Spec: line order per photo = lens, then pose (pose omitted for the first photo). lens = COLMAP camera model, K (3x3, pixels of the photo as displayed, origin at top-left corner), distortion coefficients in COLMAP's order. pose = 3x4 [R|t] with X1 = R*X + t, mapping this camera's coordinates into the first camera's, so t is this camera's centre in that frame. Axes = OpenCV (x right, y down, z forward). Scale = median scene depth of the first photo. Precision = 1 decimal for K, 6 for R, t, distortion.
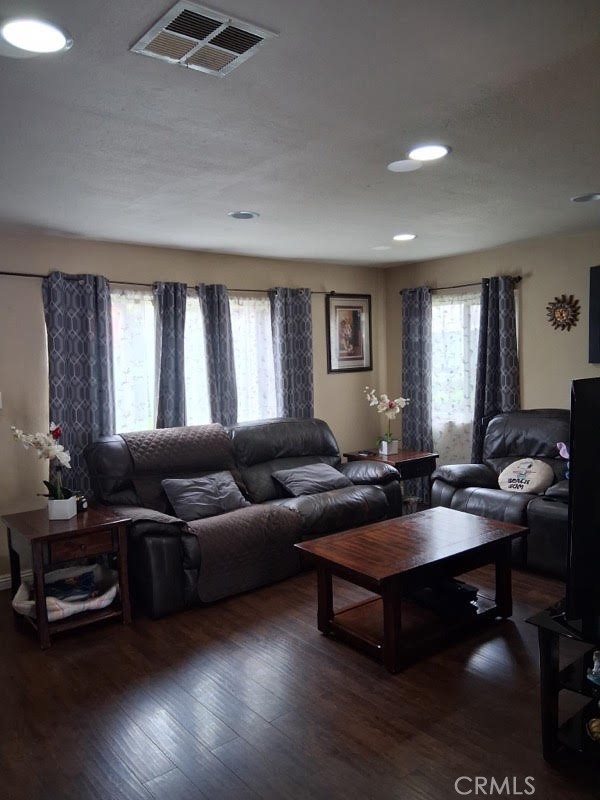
lens RADIAL K [[595.0, 0, 300.0], [0, 595.0, 400.0], [0, 0, 1]] dist [0.086396, -0.109161]
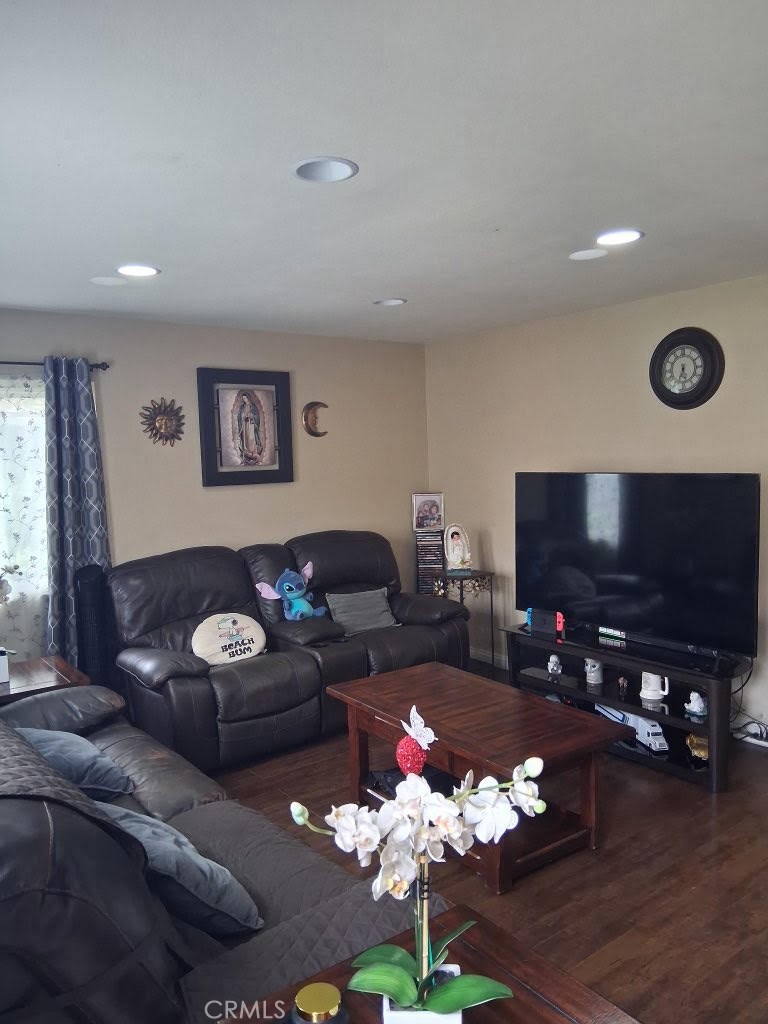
lens RADIAL K [[761.7, 0, 384.0], [0, 761.7, 512.0], [0, 0, 1]] dist [0.086396, -0.109161]
pose [[0.044761, -0.057274, 0.997355, -0.779198], [0.112446, 0.992300, 0.051938, -0.078219], [-0.992649, 0.109824, 0.050857, 1.044662]]
